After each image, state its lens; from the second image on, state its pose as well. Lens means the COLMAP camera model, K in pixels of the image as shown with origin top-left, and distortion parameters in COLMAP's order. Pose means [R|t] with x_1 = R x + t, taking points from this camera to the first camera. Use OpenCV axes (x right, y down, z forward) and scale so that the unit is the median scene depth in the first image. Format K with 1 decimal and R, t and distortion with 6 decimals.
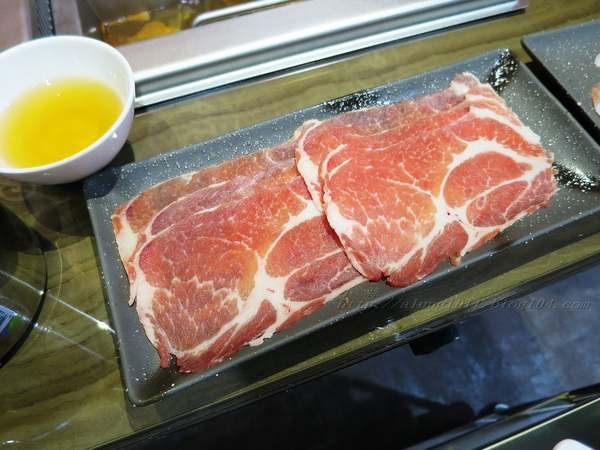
lens RADIAL K [[419.0, 0, 302.7], [0, 419.0, 222.0], [0, 0, 1]] dist [-0.004192, 0.004689]
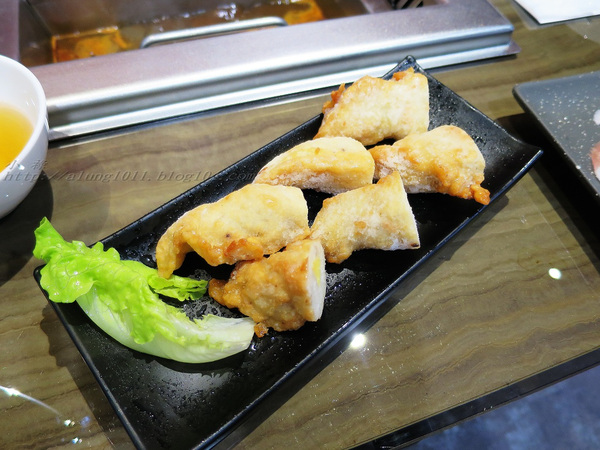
lens RADIAL K [[419.0, 0, 297.6], [0, 419.0, 230.1], [0, 0, 1]] dist [-0.004192, 0.004689]
pose [[0.997987, 0.056218, 0.029351, 0.058446], [-0.054885, 0.997506, -0.044383, -0.070996], [-0.031773, 0.042683, 0.998583, 0.141727]]
